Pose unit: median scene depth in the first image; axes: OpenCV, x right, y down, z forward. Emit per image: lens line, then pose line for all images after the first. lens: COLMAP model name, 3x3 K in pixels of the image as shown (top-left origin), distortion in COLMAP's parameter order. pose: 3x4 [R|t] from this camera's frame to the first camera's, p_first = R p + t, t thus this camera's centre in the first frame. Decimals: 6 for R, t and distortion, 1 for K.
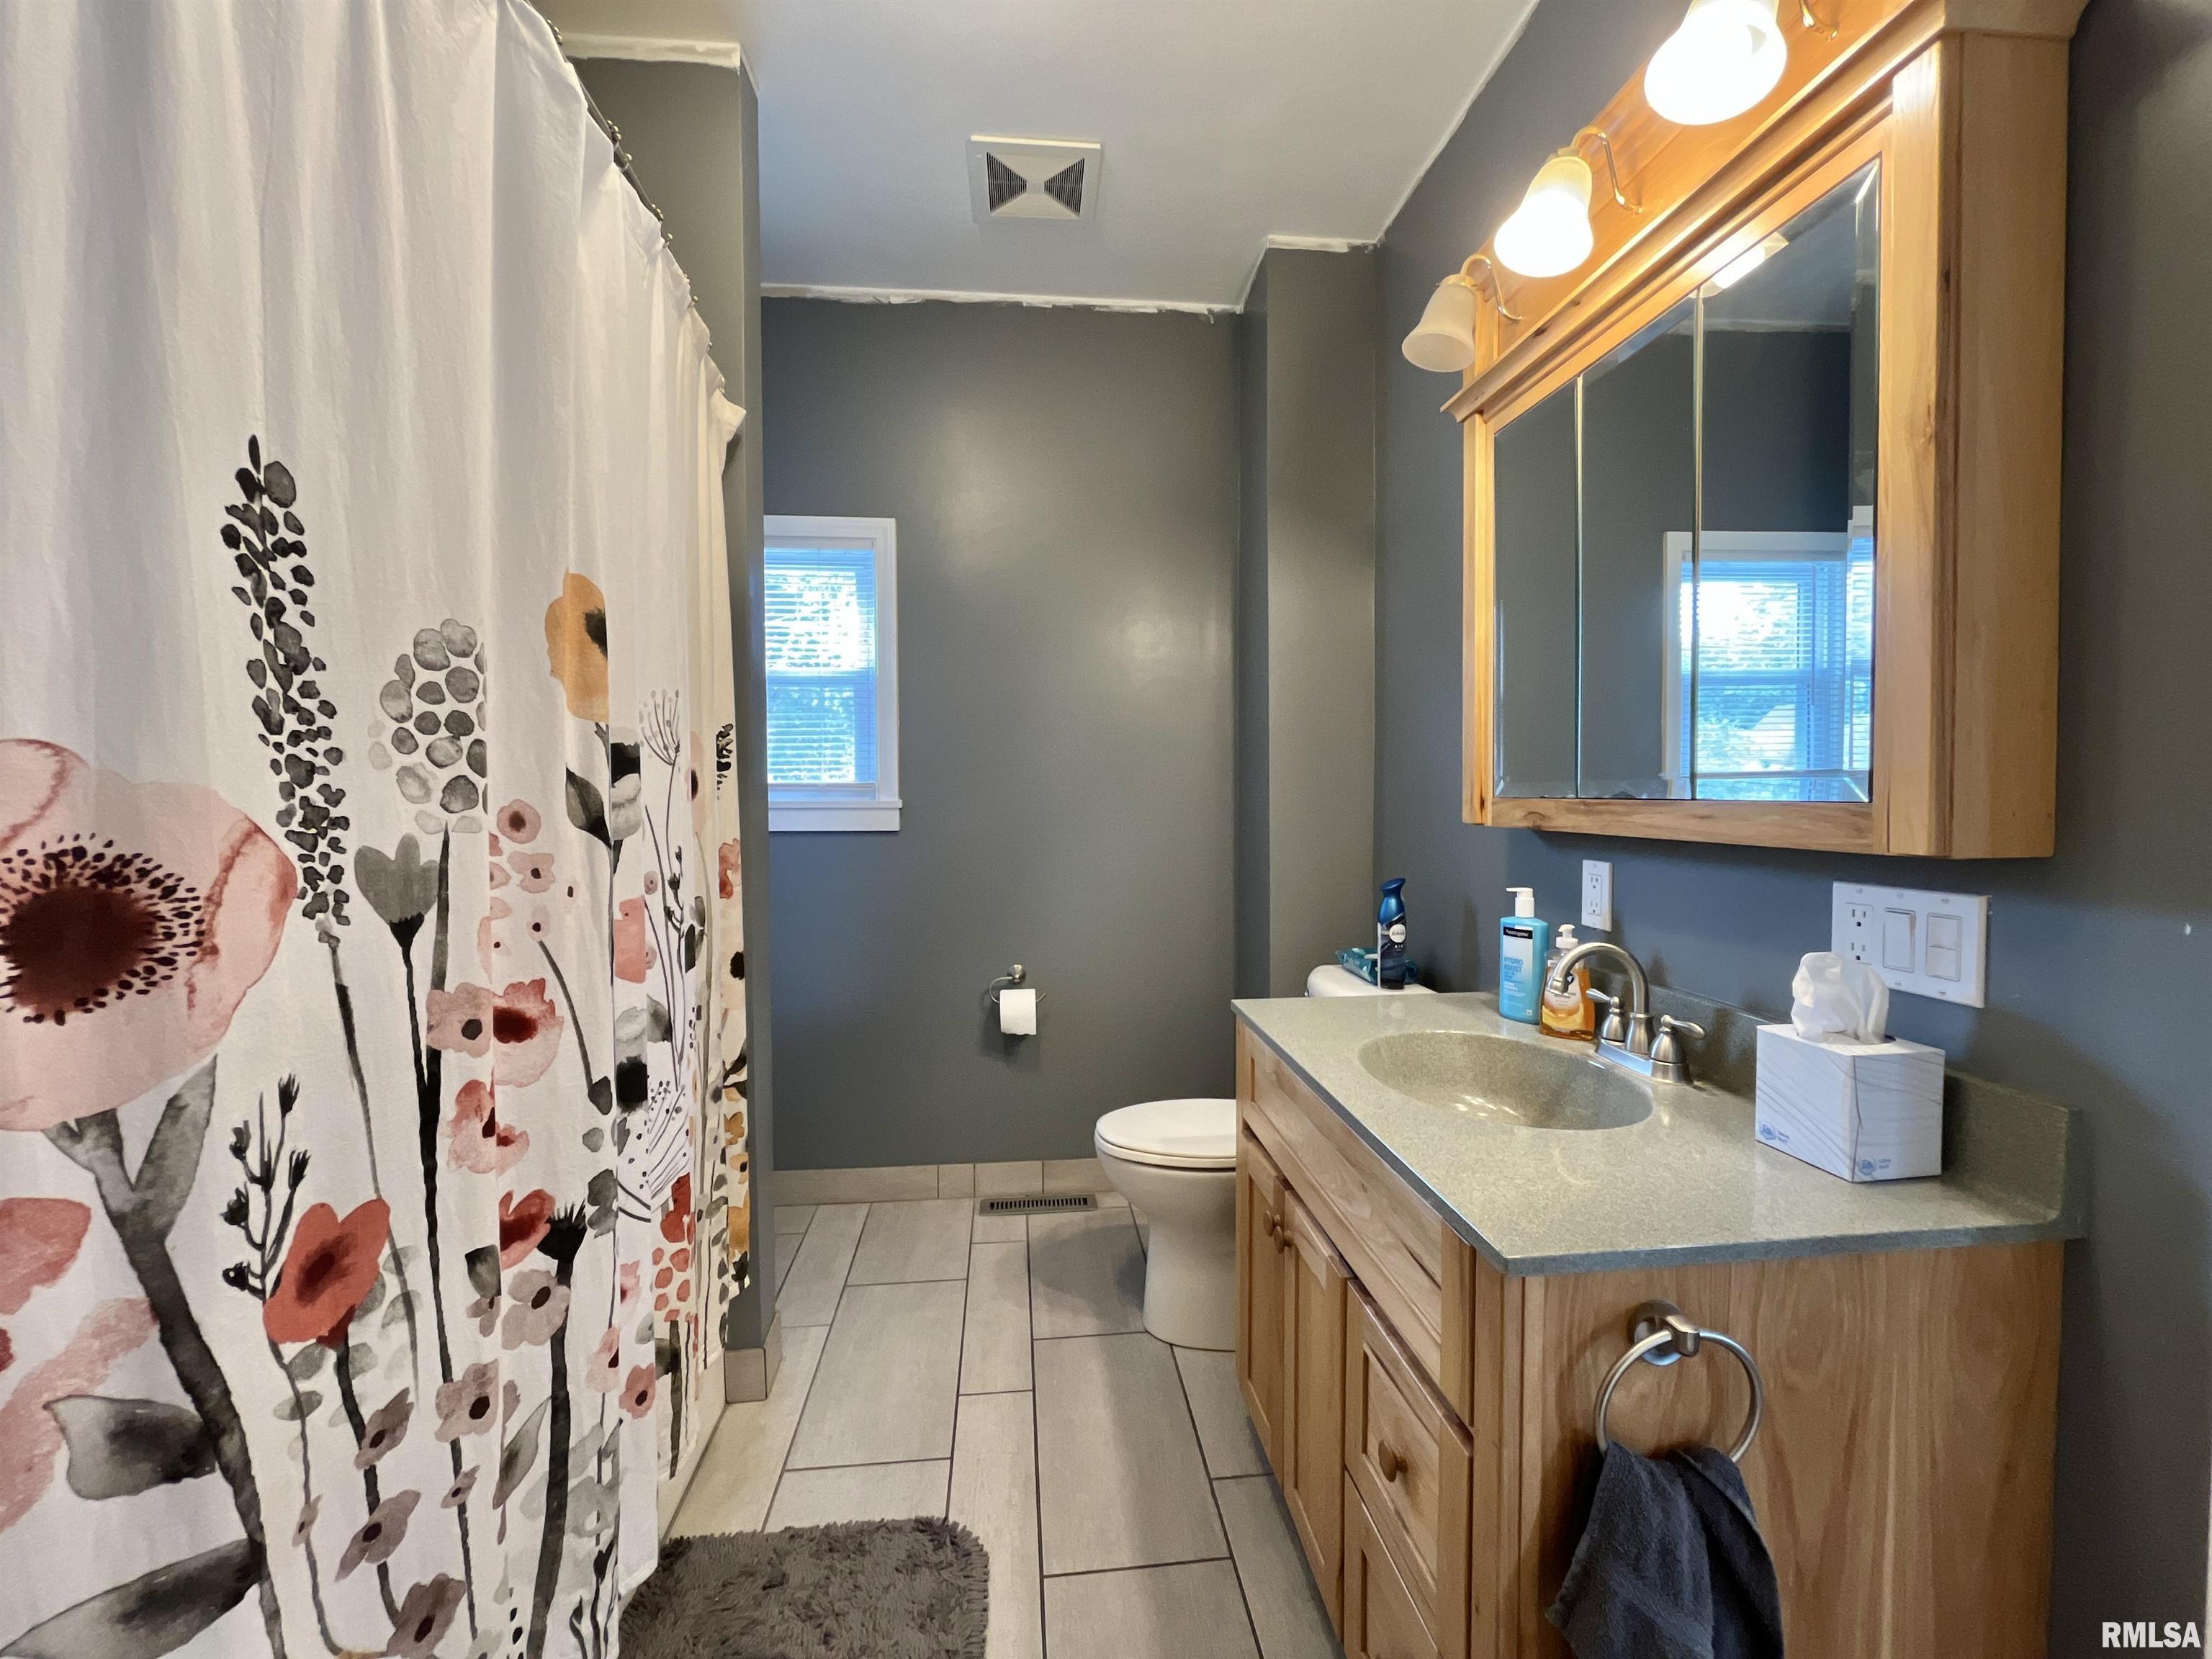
lens RADIAL K [[890.6, 0, 1106.6], [0, 890.6, 824.5], [0, 0, 1]] dist [-0.003035, 0.000587]
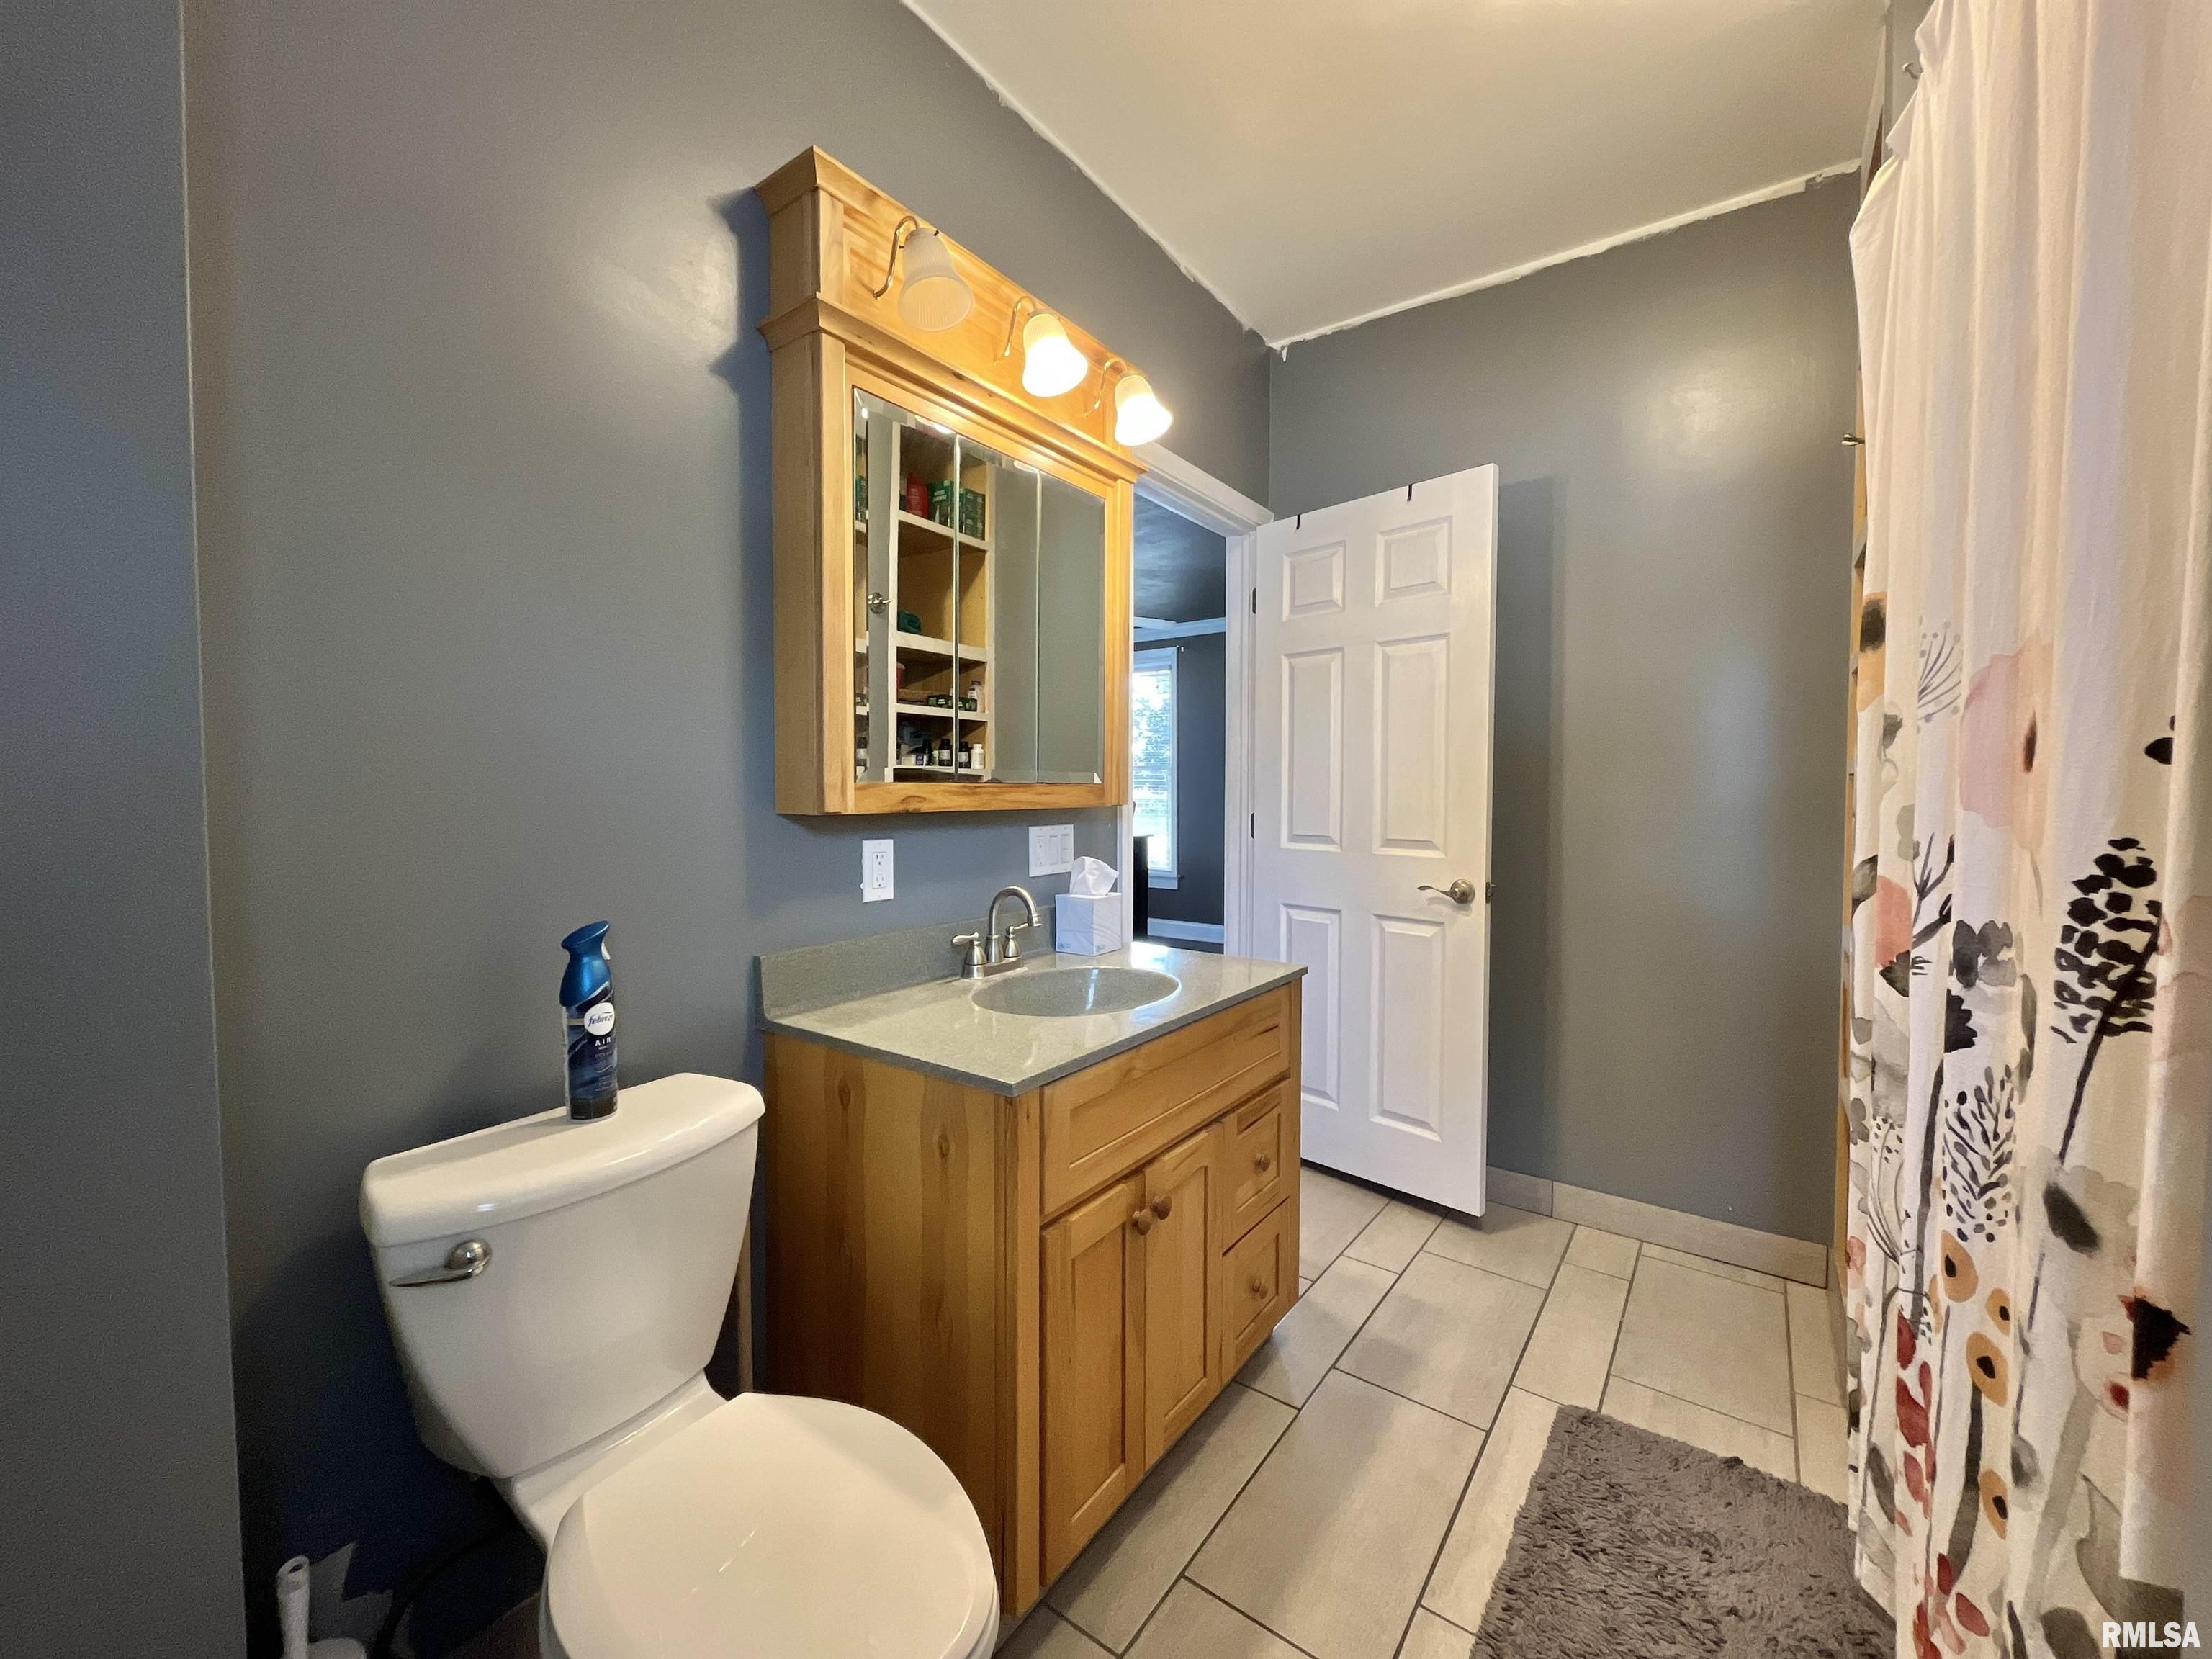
lens RADIAL K [[890.6, 0, 1101.7], [0, 890.6, 821.6], [0, 0, 1]] dist [-0.003035, 0.000587]
pose [[-0.751984, -0.024639, 0.658721, -0.449927], [0.021758, 0.997829, 0.062162, -0.050491], [-0.658823, 0.061077, -0.749815, 1.931438]]
